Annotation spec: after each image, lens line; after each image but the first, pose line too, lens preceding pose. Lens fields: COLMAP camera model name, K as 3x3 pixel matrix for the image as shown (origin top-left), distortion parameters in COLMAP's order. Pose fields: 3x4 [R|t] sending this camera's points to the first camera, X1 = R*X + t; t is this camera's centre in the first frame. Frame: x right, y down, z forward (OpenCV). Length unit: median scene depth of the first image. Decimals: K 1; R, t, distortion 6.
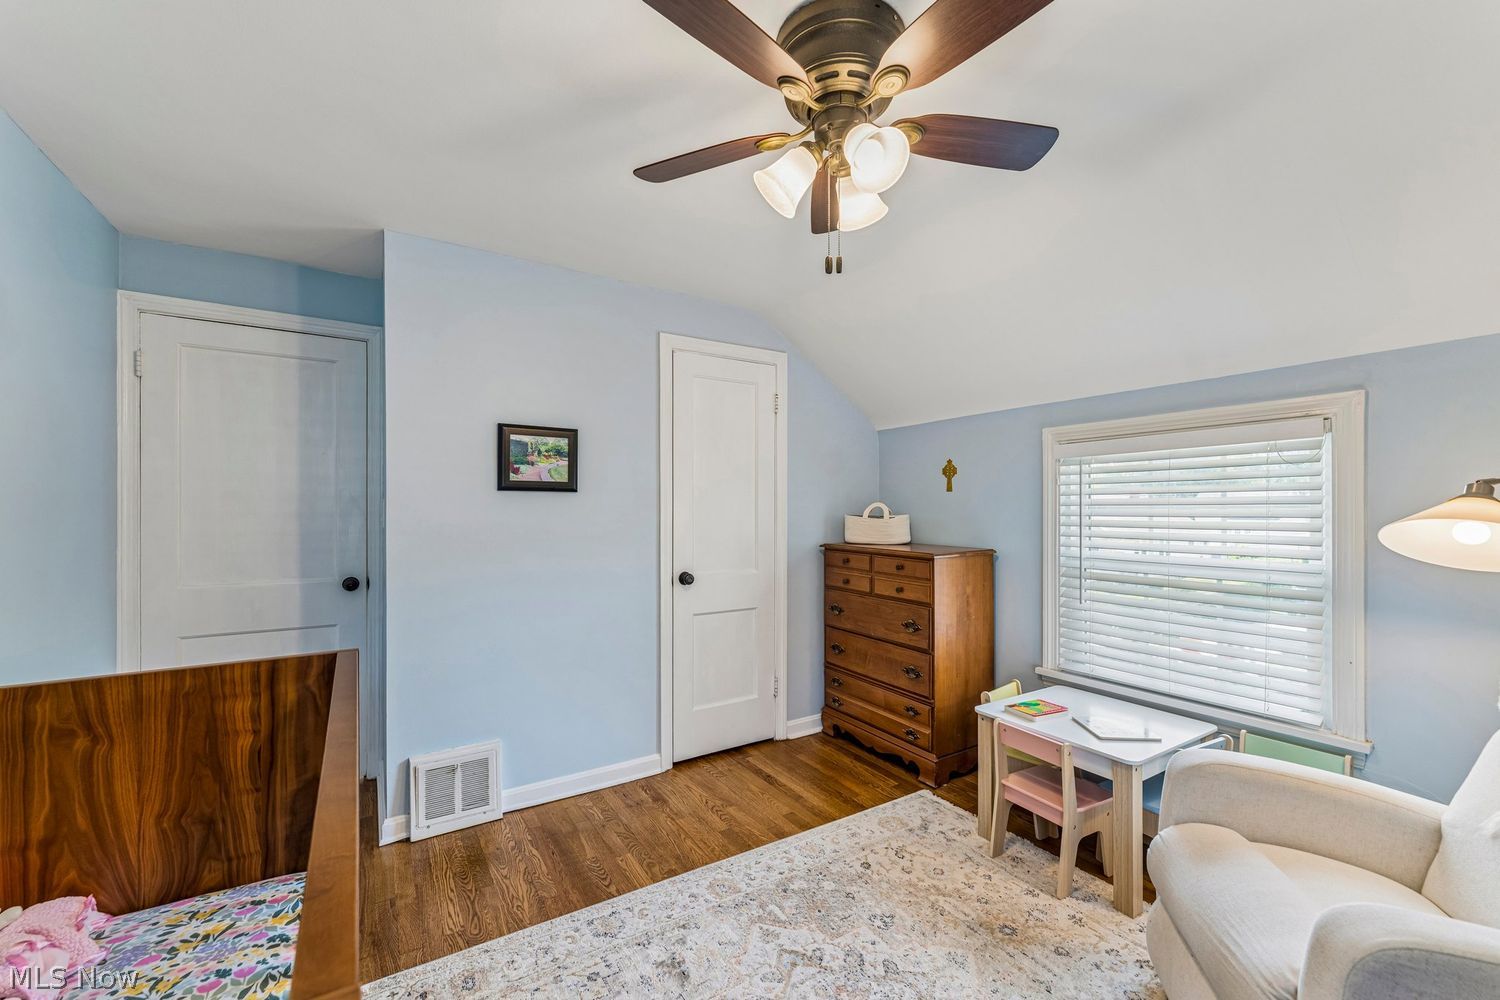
lens RADIAL K [[598.9, 0, 755.9], [0, 598.9, 504.7], [0, 0, 1]] dist [0.003571, 0.000142]
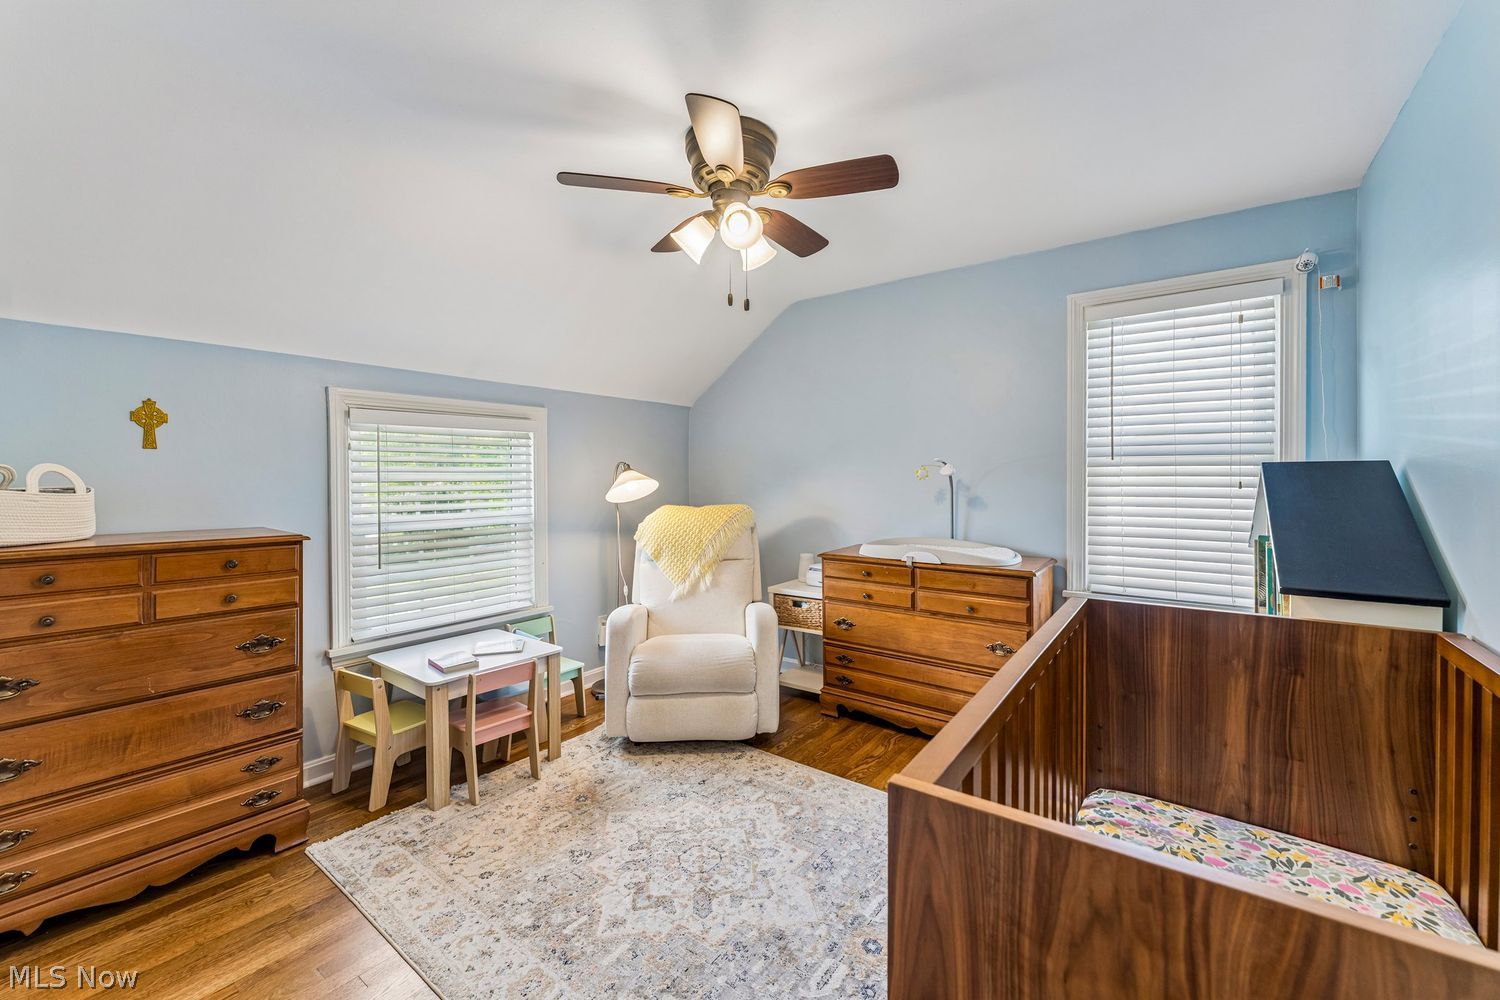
lens RADIAL K [[598.9, 0, 753.8], [0, 598.9, 488.2], [0, 0, 1]] dist [0.003571, 0.000142]
pose [[-0.344041, -0.015371, 0.938829, -0.581447], [-0.002599, 0.999878, 0.015418, 0.009918], [-0.938951, 0.002865, -0.344039, 0.694730]]
